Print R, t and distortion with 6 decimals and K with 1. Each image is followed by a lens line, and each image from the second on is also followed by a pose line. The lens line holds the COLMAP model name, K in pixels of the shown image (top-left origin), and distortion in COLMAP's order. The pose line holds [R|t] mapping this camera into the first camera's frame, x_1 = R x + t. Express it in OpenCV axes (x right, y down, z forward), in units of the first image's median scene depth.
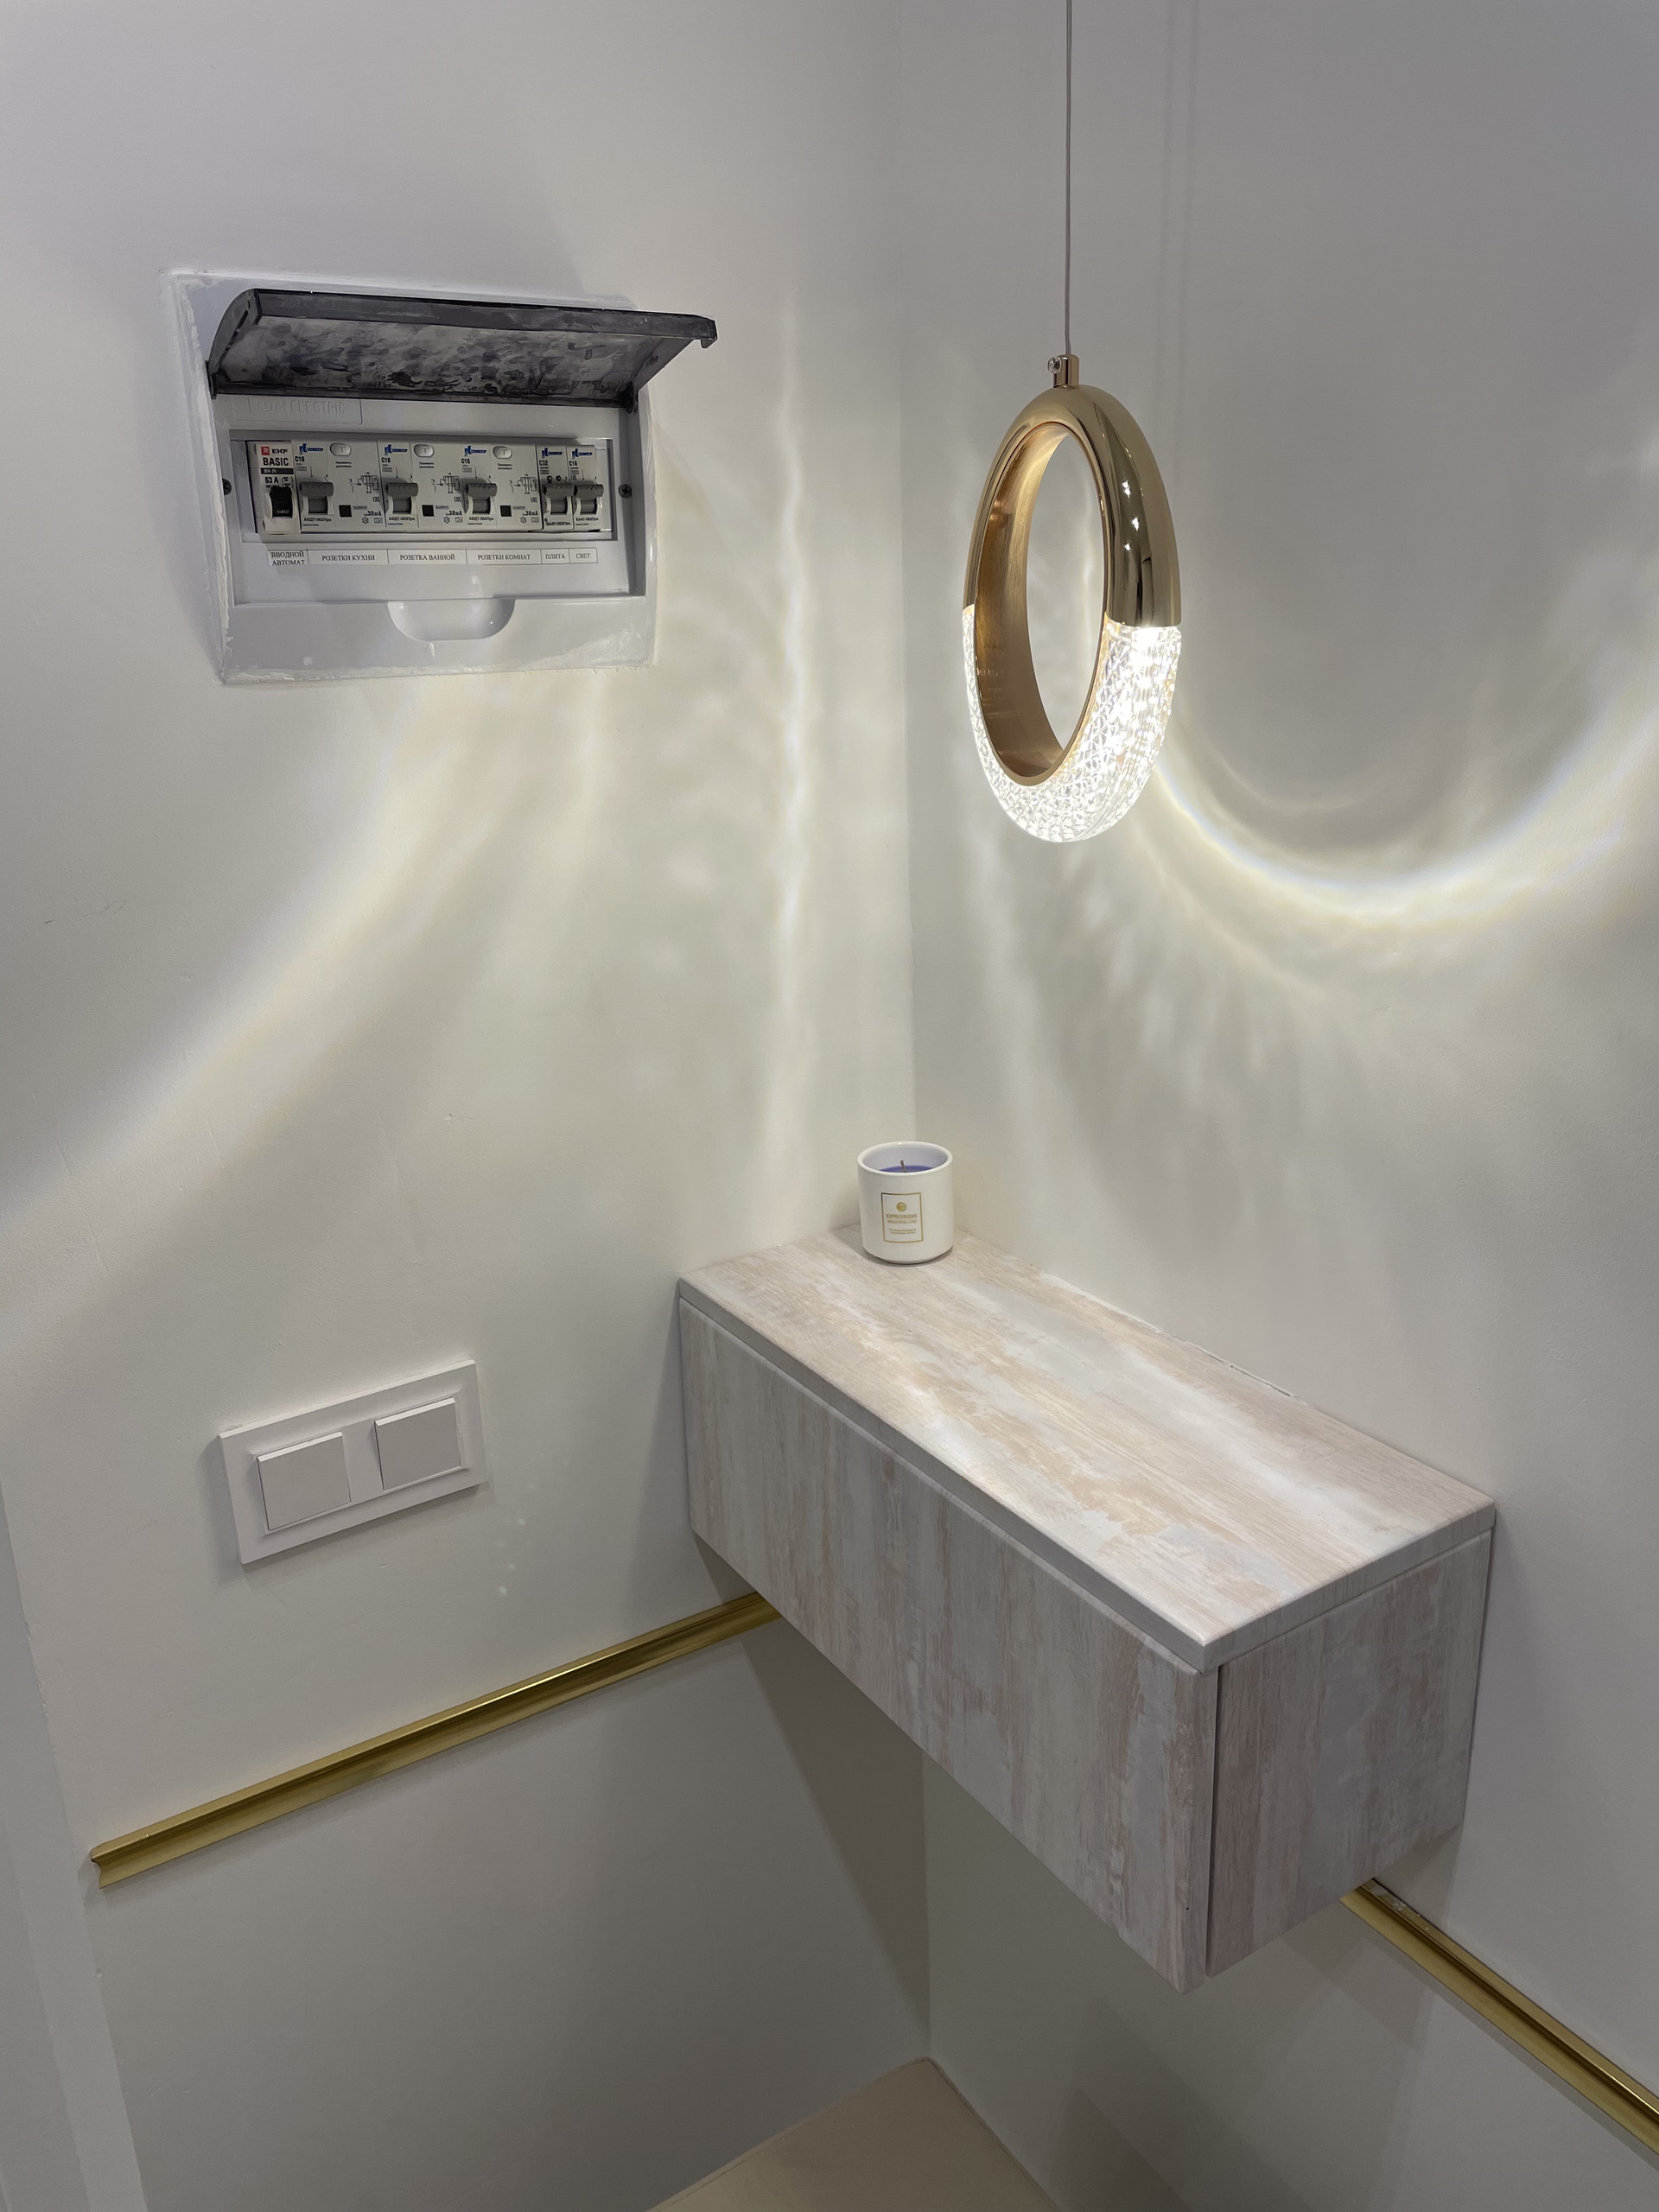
lens RADIAL K [[1688.7, 0, 789.2], [0, 1688.7, 1115.2], [0, 0, 1]] dist [-0.001332, -0.006082]
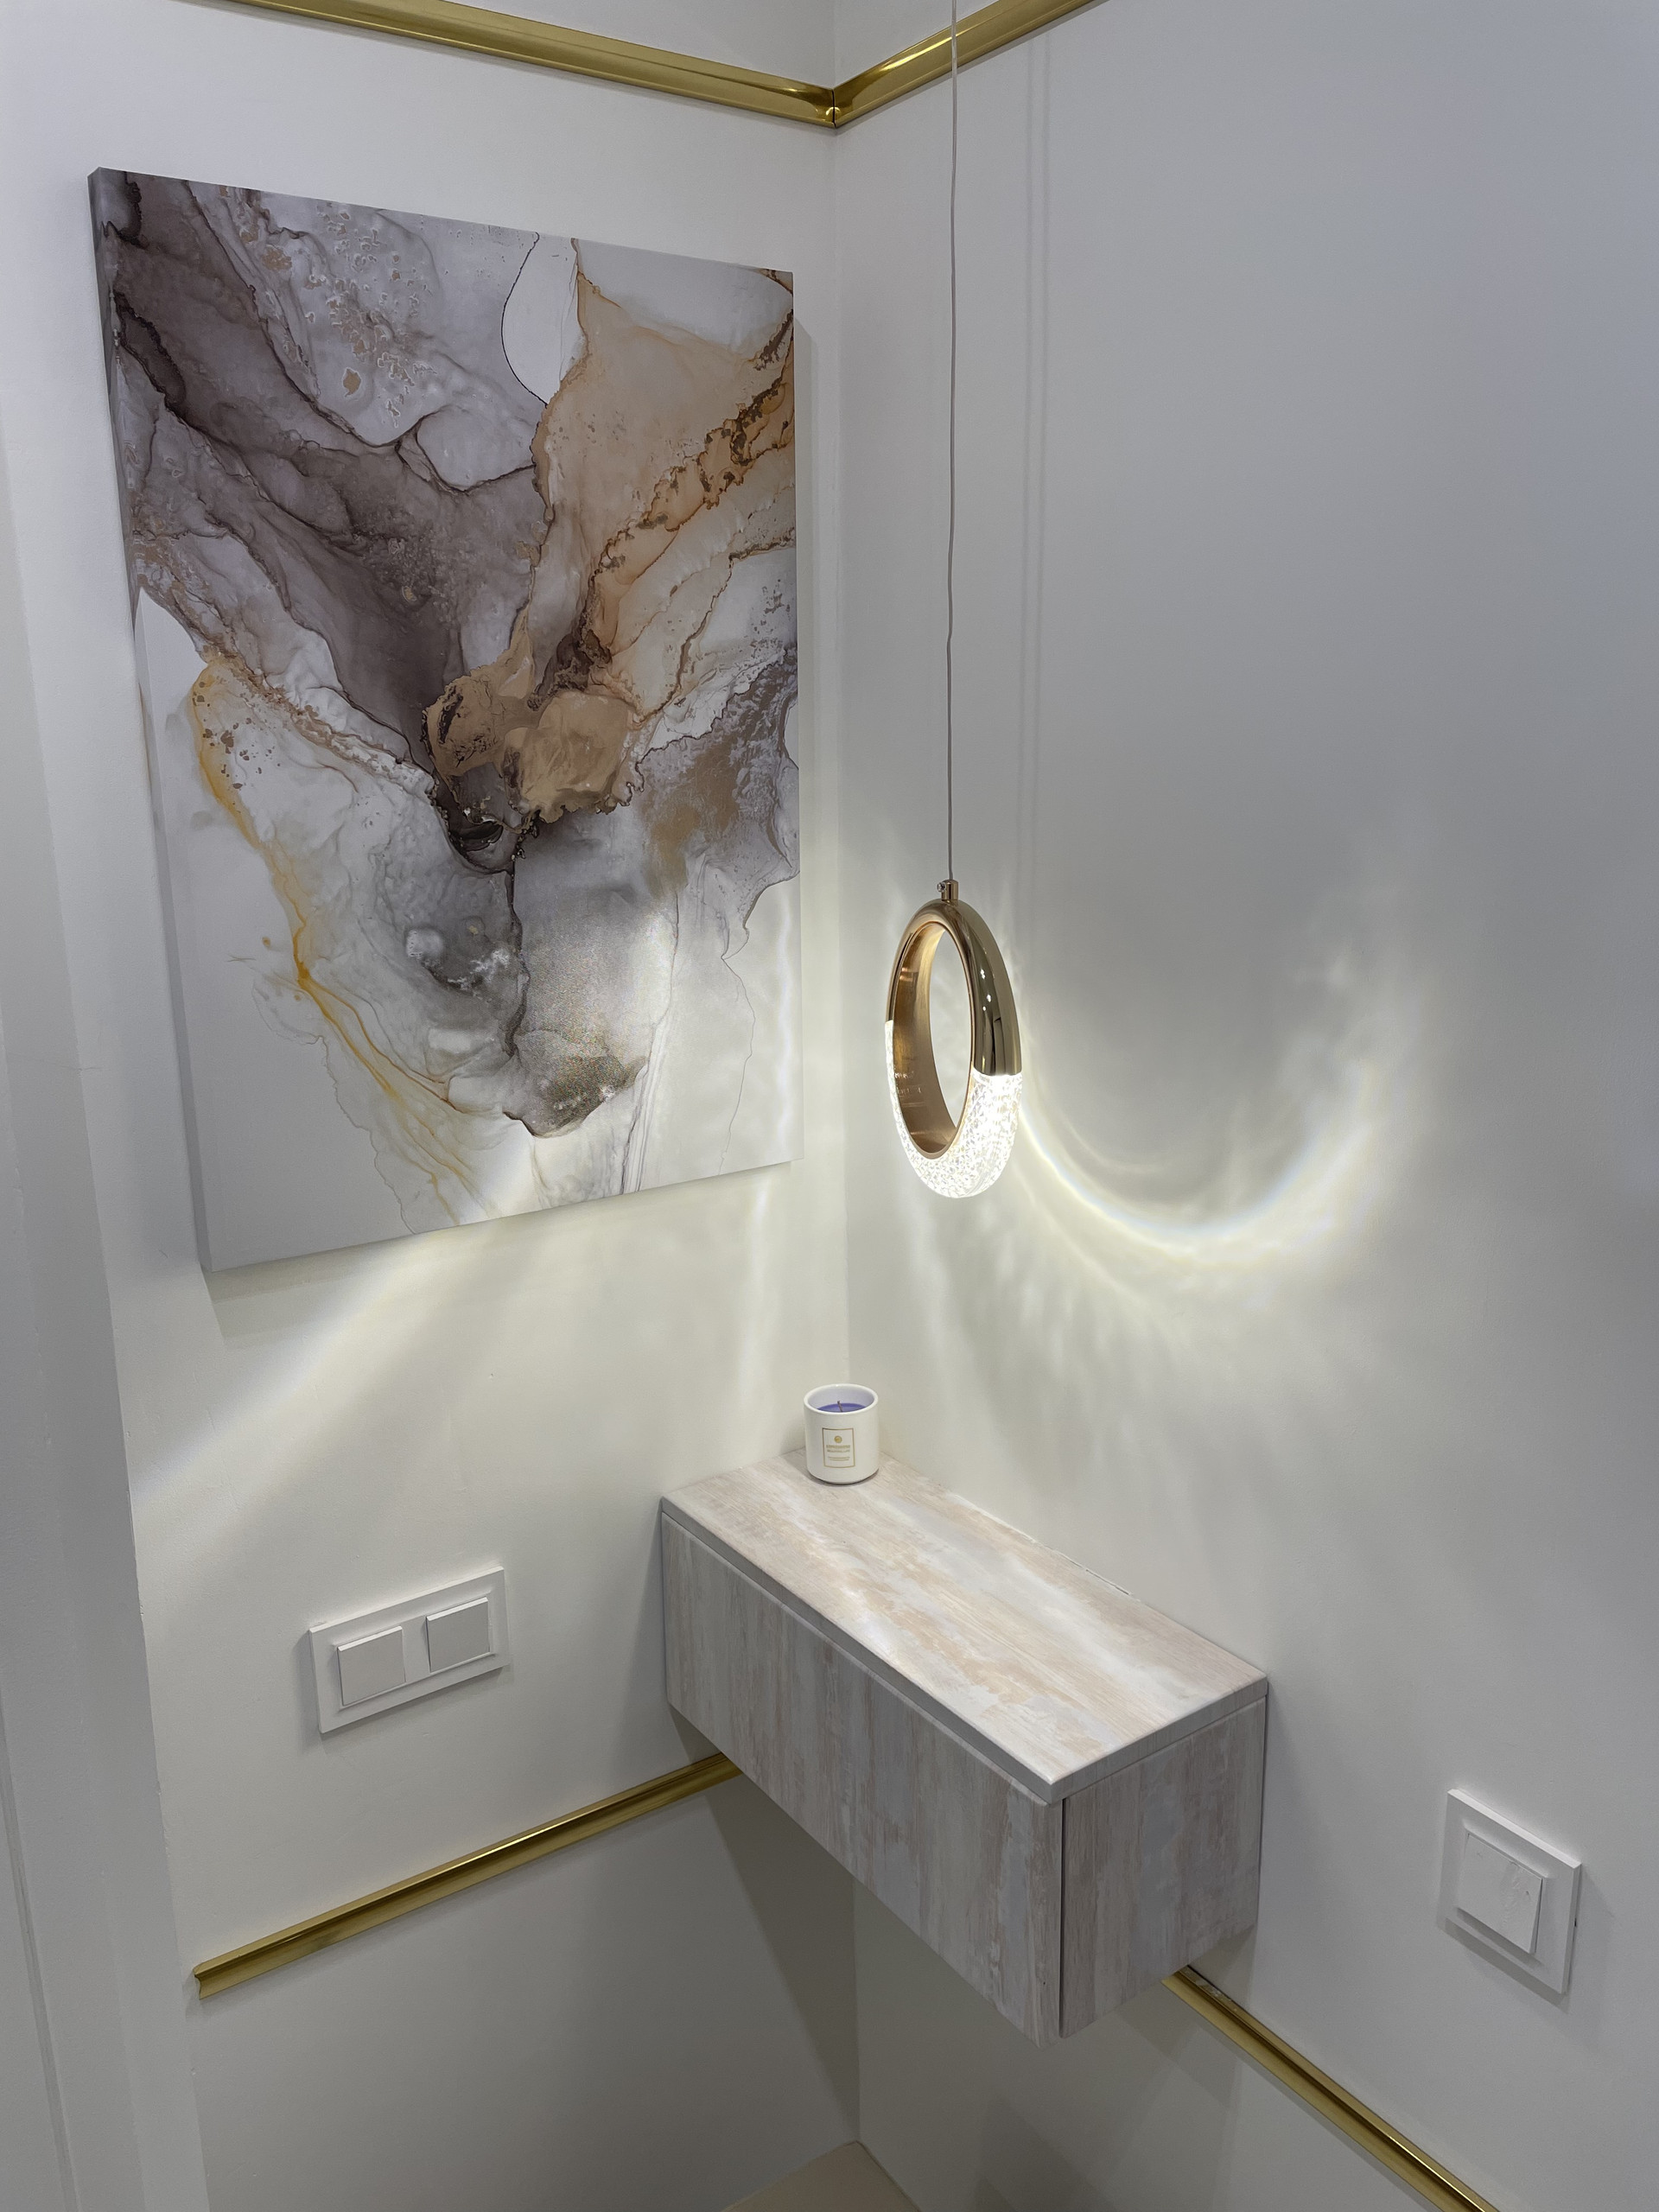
lens RADIAL K [[1633.1, 0, 827.9], [0, 1633.1, 1135.9], [0, 0, 1]] dist [-0.001112, -0.004609]
pose [[0.998133, 0.011526, 0.059984, -0.021746], [-0.006046, 0.995856, -0.090741, -0.075870], [-0.060782, 0.090209, 0.994066, -0.297601]]
